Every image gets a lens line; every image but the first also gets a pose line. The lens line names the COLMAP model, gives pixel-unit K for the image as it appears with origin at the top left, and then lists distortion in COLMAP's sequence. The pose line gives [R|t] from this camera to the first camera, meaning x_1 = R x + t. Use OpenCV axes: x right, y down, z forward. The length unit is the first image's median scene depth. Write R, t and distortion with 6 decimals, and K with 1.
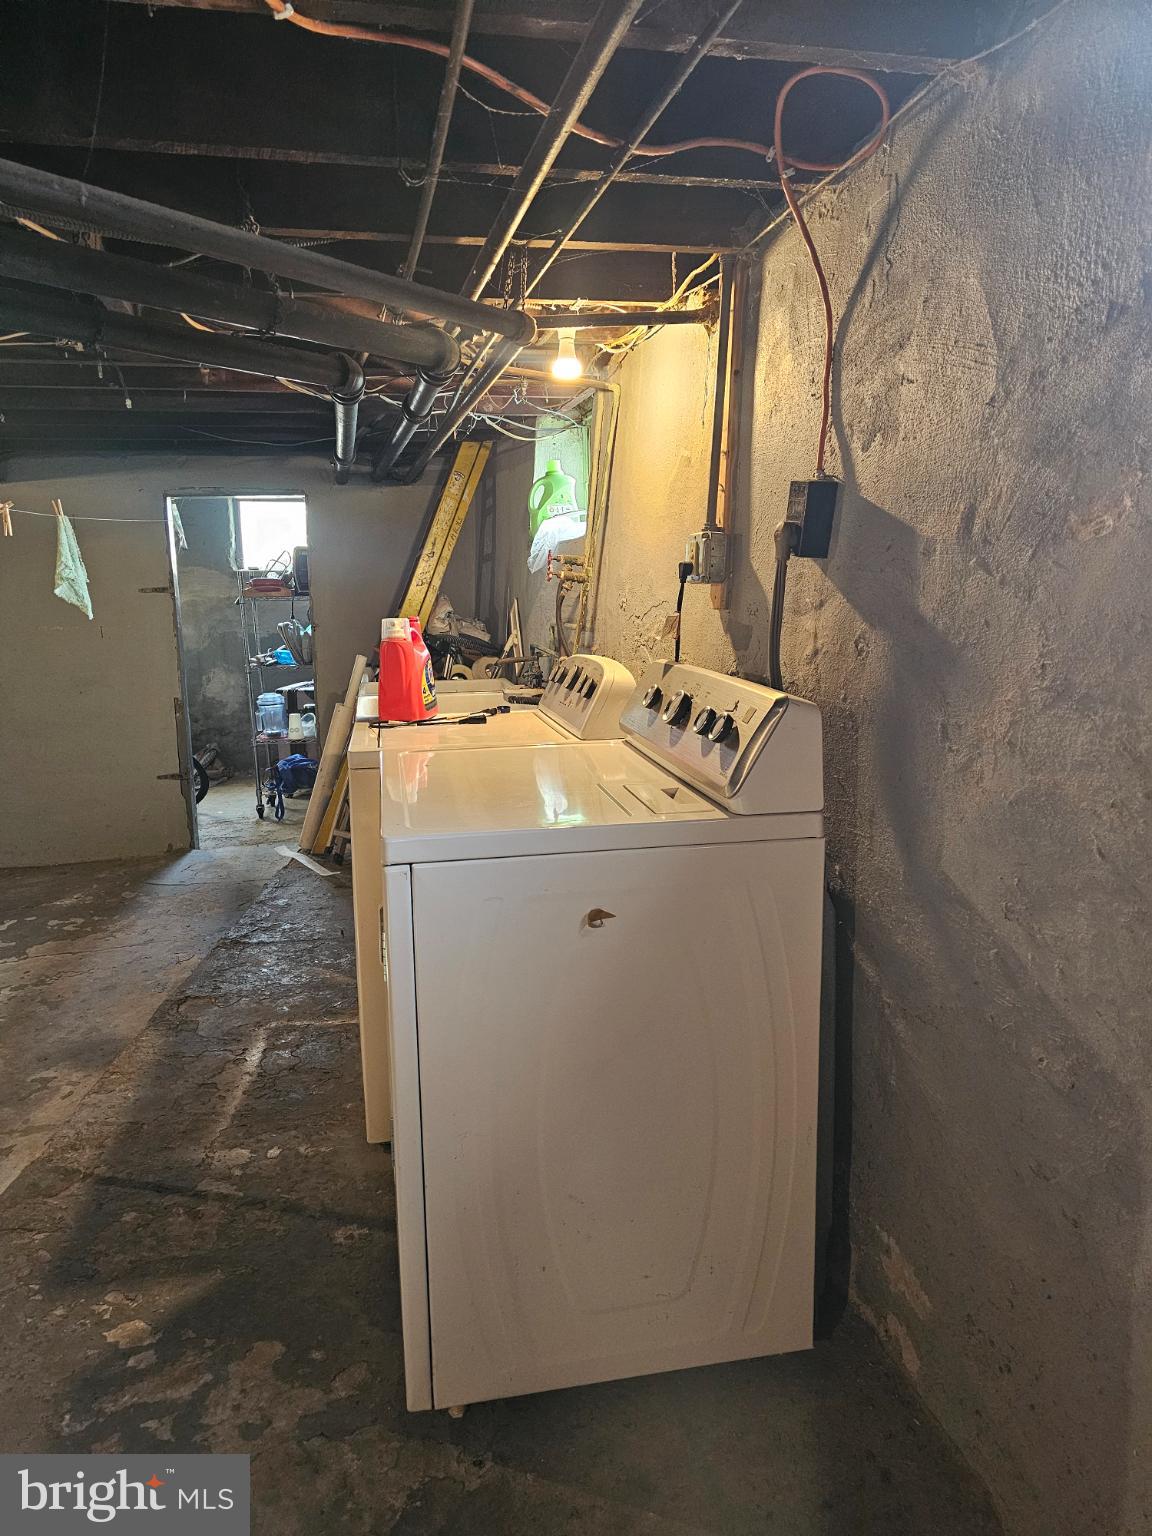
lens RADIAL K [[1018.0, 0, 576.0], [0, 1018.0, 768.0], [0, 0, 1]] dist [0.005506, 0.001941]
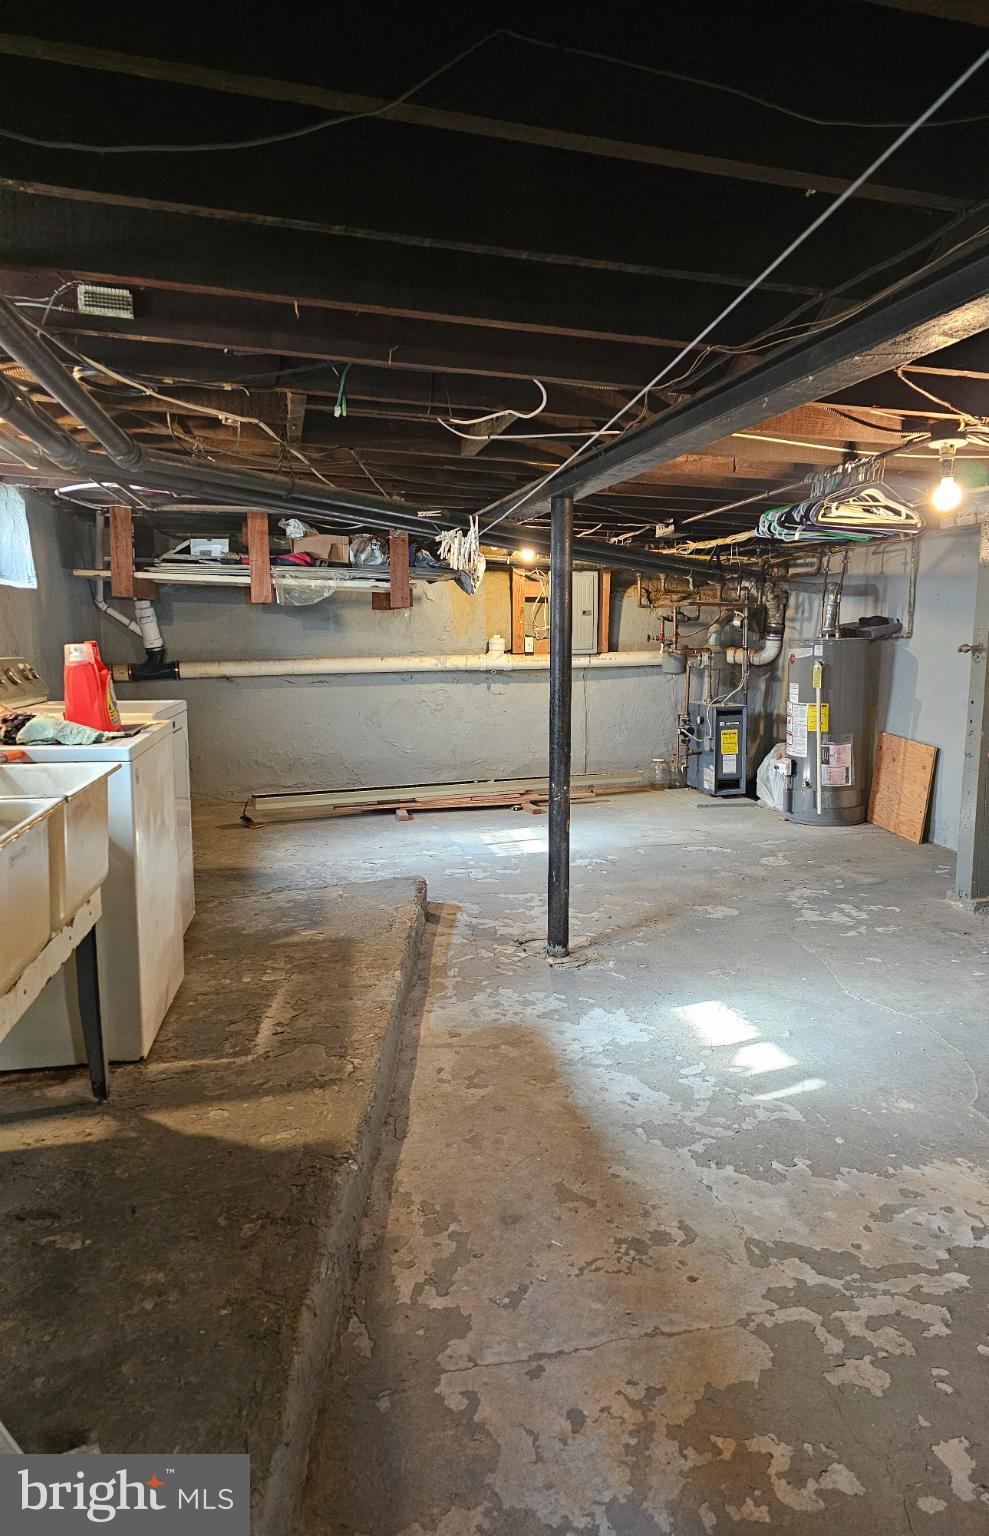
lens RADIAL K [[1017.9, 0, 494.5], [0, 1017.9, 768.0], [0, 0, 1]] dist [-0.000974, -0.000175]
pose [[-0.999144, 0.017623, 0.037423, -0.596643], [0.029071, 0.942766, 0.332185, -0.341480], [-0.029427, 0.332988, -0.942472, 1.896620]]
